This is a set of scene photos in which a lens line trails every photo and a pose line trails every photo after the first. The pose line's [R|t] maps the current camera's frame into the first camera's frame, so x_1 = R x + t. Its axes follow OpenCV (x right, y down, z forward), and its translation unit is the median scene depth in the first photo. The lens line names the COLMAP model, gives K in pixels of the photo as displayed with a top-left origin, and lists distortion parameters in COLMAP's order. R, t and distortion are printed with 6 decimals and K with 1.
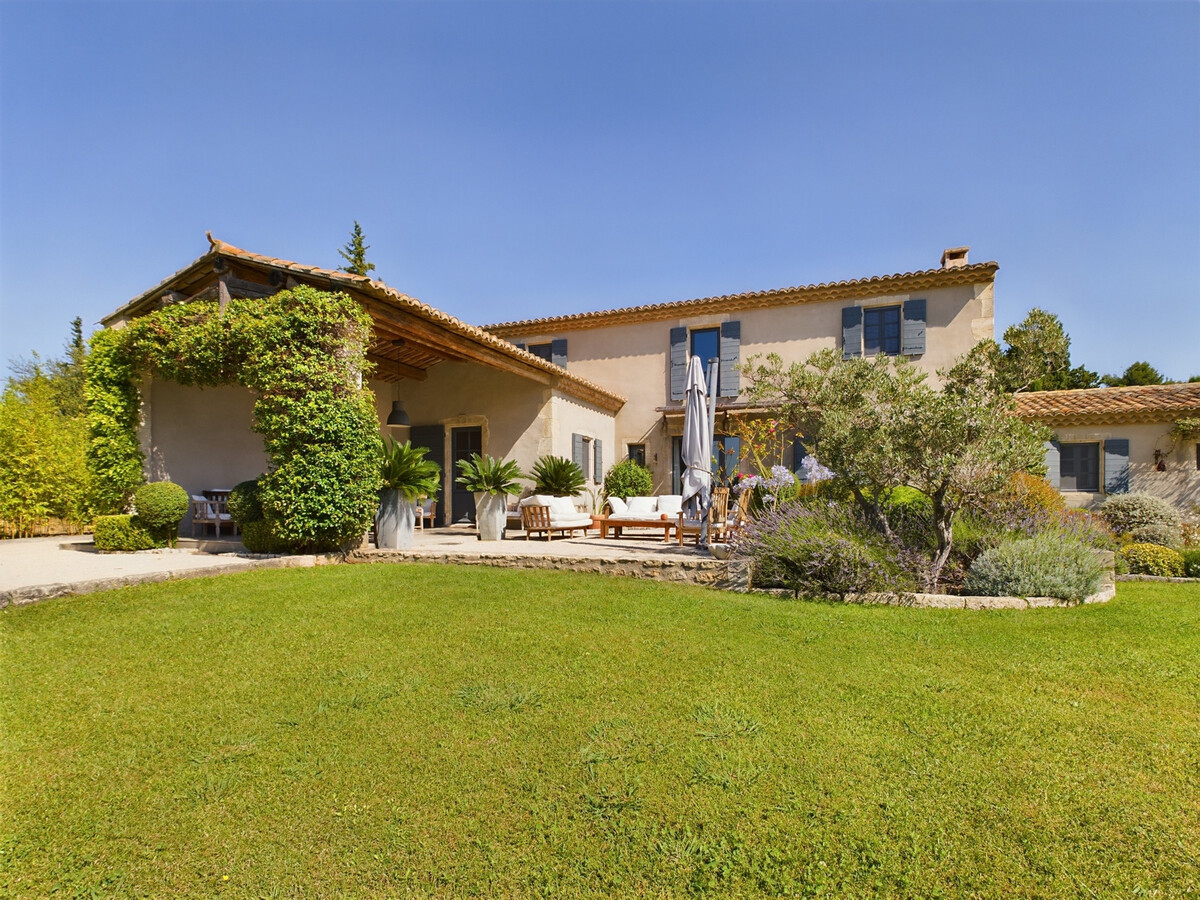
lens RADIAL K [[629.2, 0, 600.5], [0, 629.2, 500.8], [0, 0, 1]] dist [0.000022, 0.000184]
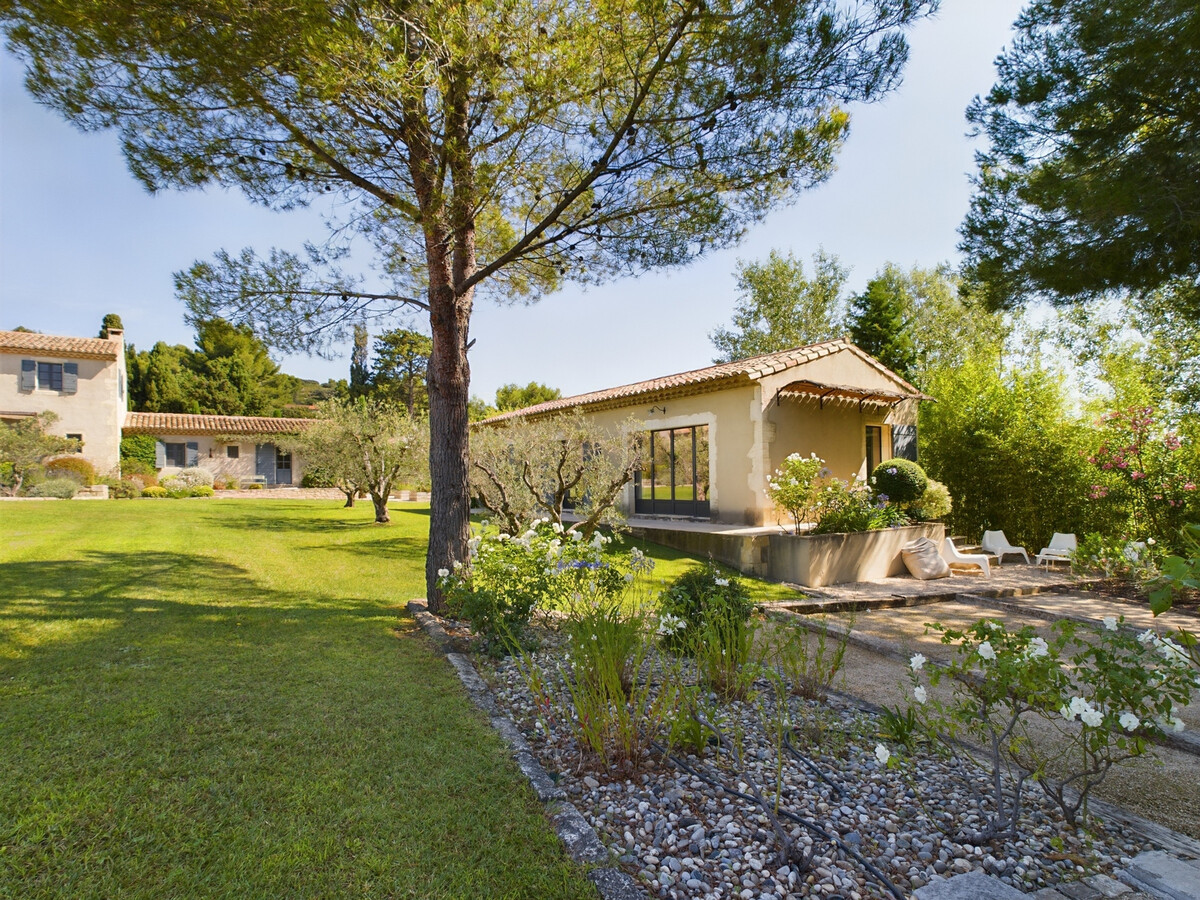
lens RADIAL K [[630.4, 0, 599.1], [0, 630.4, 468.5], [0, 0, 1]] dist [0.000937, 0.001821]
pose [[0.555032, 0.006938, 0.831800, -0.203740], [0.006863, 0.999893, -0.012919, 0.030951], [-0.831800, 0.012879, 0.554925, -1.467599]]
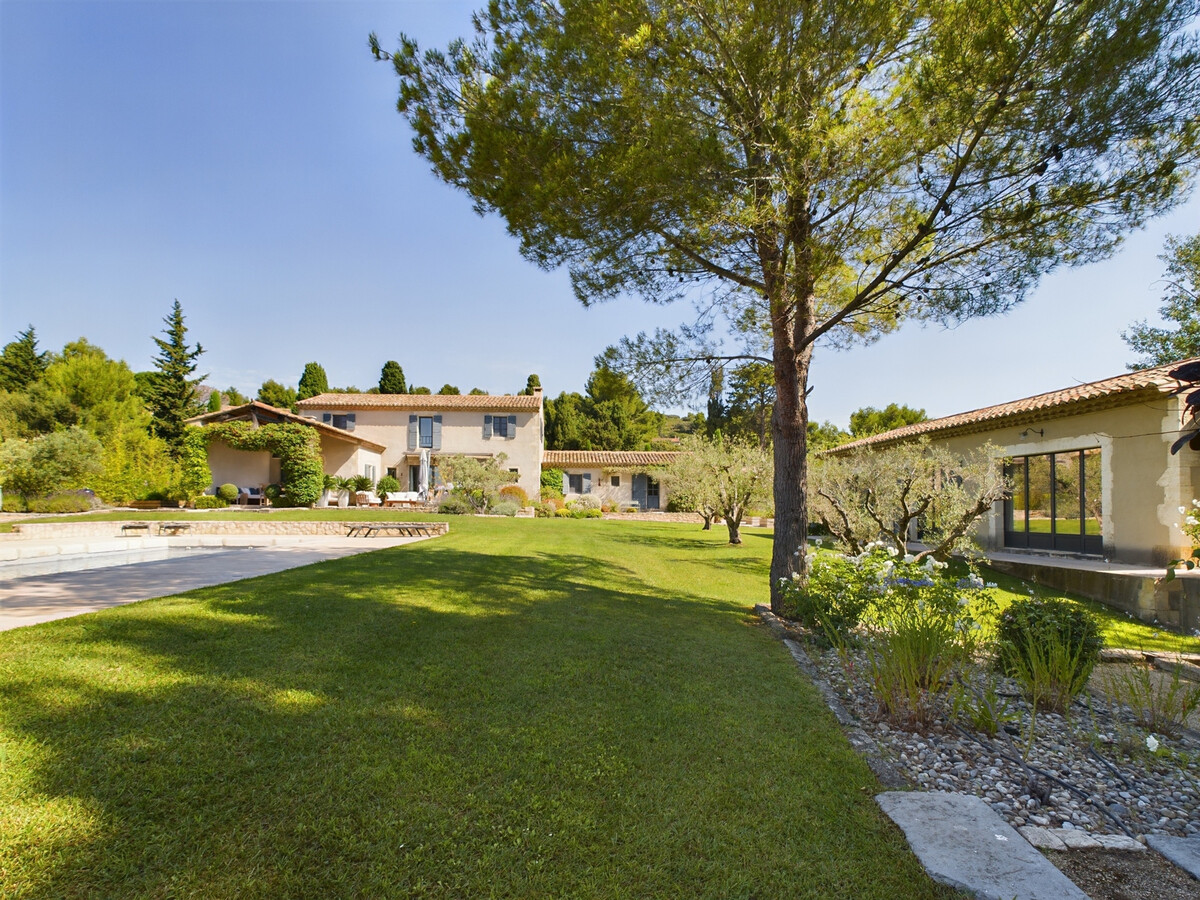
lens RADIAL K [[629.2, 0, 600.5], [0, 629.2, 500.8], [0, 0, 1]] dist [0.000022, 0.000184]
pose [[0.904480, 0.009073, 0.426419, -0.269547], [-0.007505, 0.999957, -0.005356, 0.032886], [-0.426449, 0.001644, 0.904510, -1.552575]]
